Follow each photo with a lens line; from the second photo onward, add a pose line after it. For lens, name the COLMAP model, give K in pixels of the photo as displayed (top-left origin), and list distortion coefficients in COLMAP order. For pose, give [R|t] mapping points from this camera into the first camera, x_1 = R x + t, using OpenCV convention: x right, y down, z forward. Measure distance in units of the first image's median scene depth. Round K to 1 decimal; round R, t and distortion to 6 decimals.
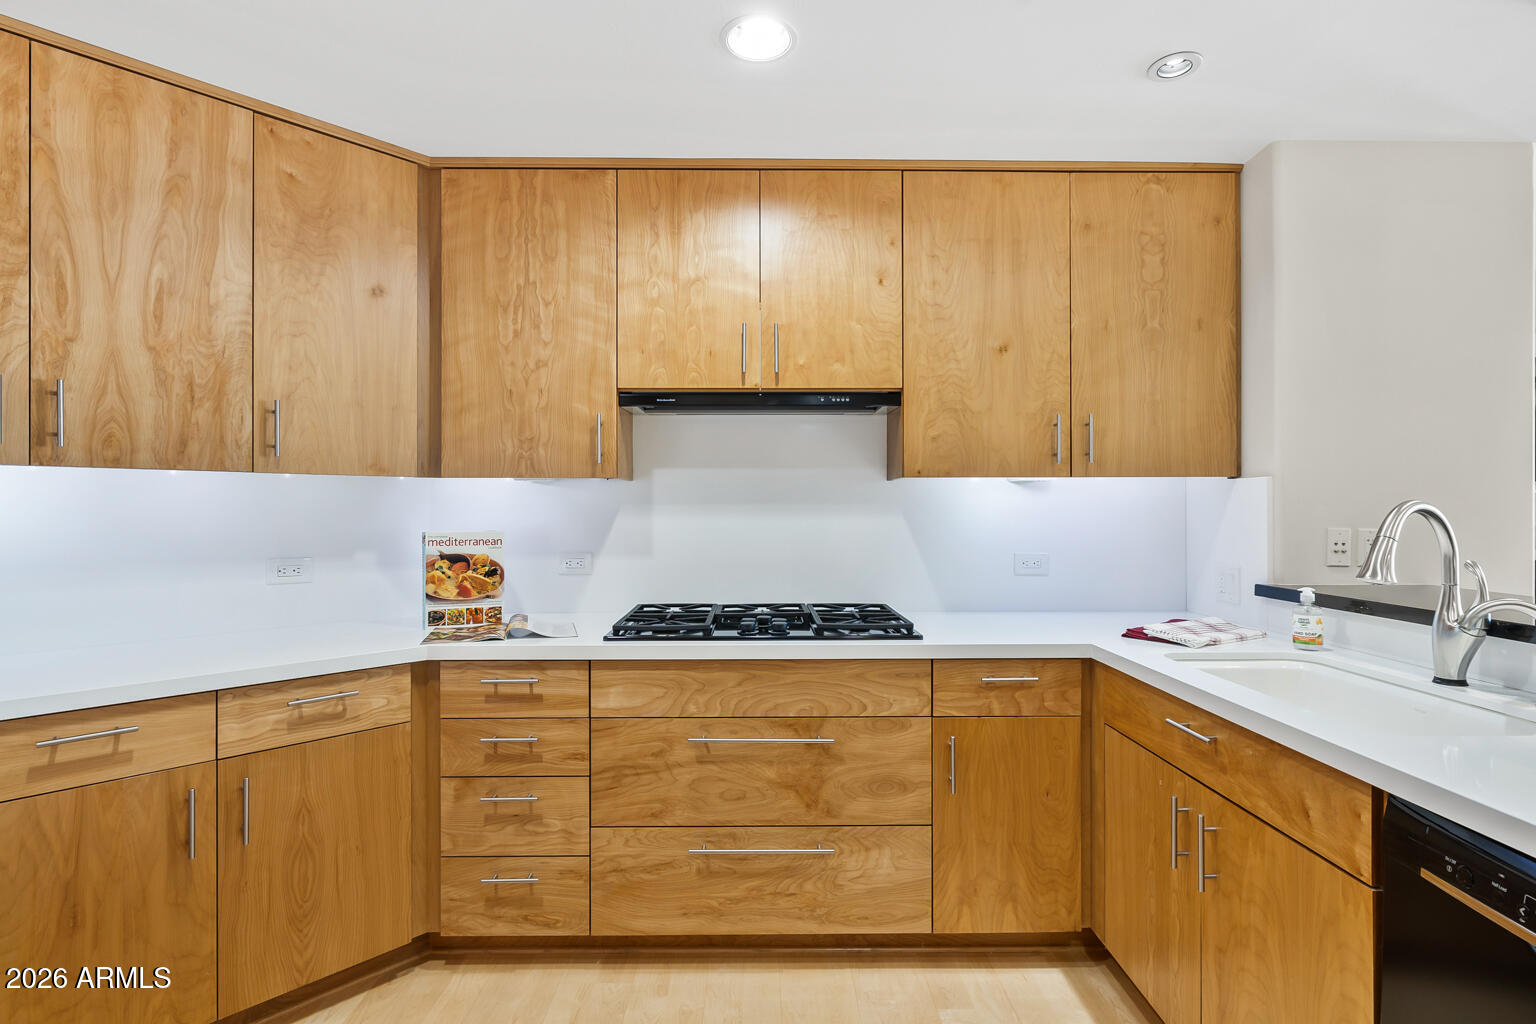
lens RADIAL K [[738.1, 0, 769.5], [0, 738.1, 509.7], [0, 0, 1]] dist [-0.007423, 0.002191]
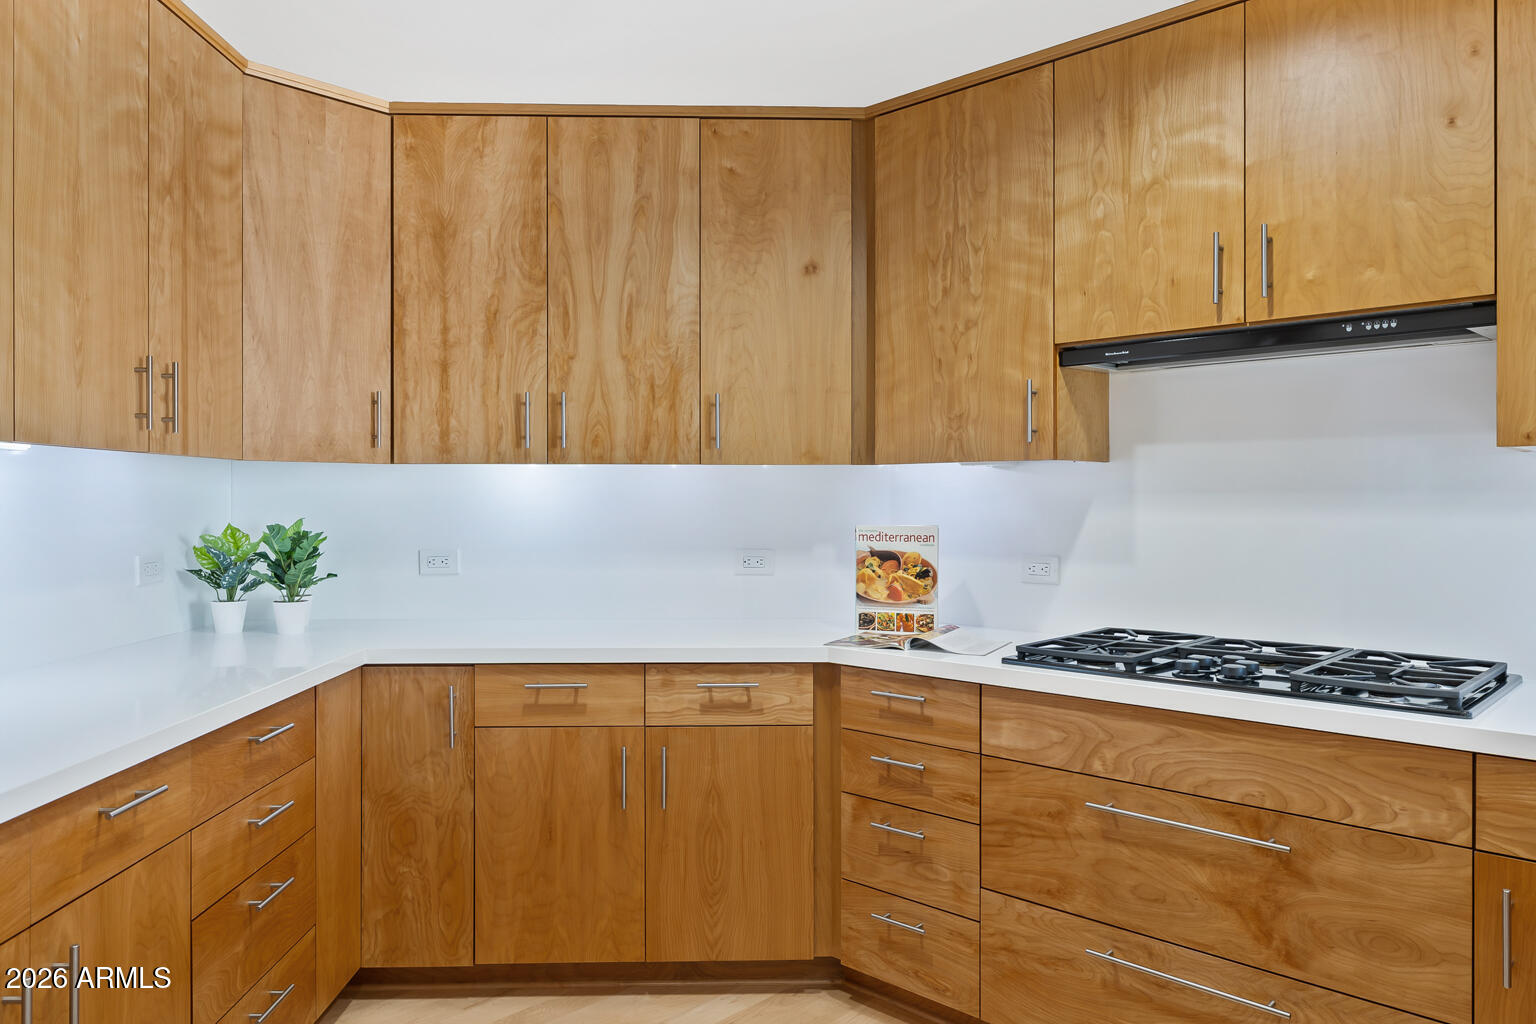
lens RADIAL K [[1044.4, 0, 767.4], [0, 1044.4, 508.4], [0, 0, 1]] dist [-0.005020, -0.001775]
pose [[0.717833, 0.006125, -0.696188, 0.392667], [-0.001662, 0.999974, 0.007084, 0.000798], [0.696213, -0.003929, 0.717825, 0.001751]]
